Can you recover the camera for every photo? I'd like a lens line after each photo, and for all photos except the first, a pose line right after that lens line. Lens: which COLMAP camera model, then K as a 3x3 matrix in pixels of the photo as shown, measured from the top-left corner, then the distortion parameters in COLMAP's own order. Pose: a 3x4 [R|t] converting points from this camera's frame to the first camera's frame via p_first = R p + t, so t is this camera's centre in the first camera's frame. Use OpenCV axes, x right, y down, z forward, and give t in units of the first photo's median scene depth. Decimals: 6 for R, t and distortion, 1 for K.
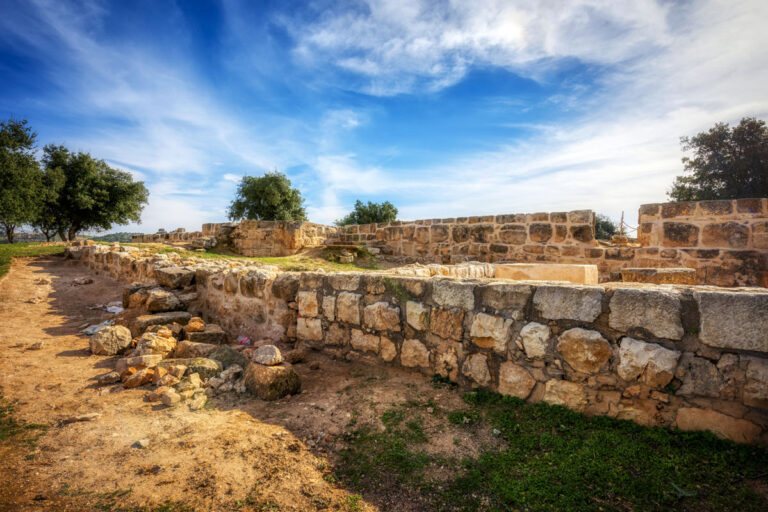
lens RADIAL K [[369.8, 0, 380.2], [0, 369.8, 254.7], [0, 0, 1]] dist [0.006095, -0.001219]
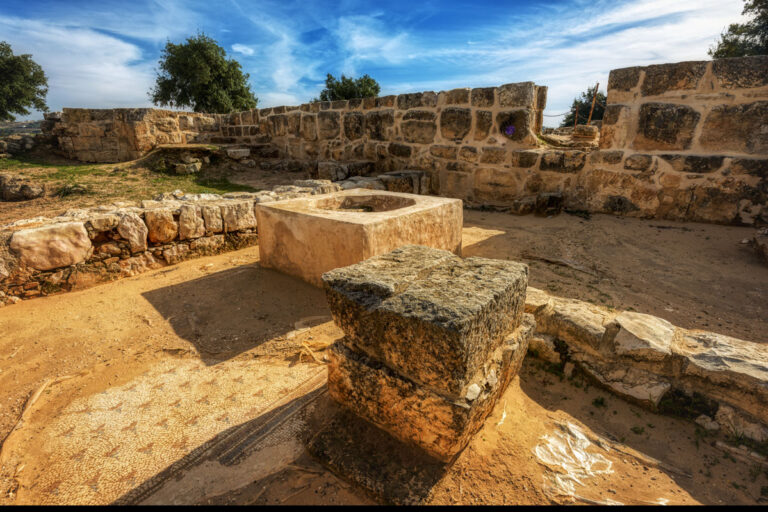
lens RADIAL K [[390.0, 0, 382.8], [0, 390.0, 262.5], [0, 0, 1]] dist [0.010405, -0.007962]
pose [[0.998502, 0.001540, -0.054700, 0.338654], [0.014881, 0.954291, 0.298509, -0.034230], [0.052660, -0.298876, 0.952838, 0.288871]]
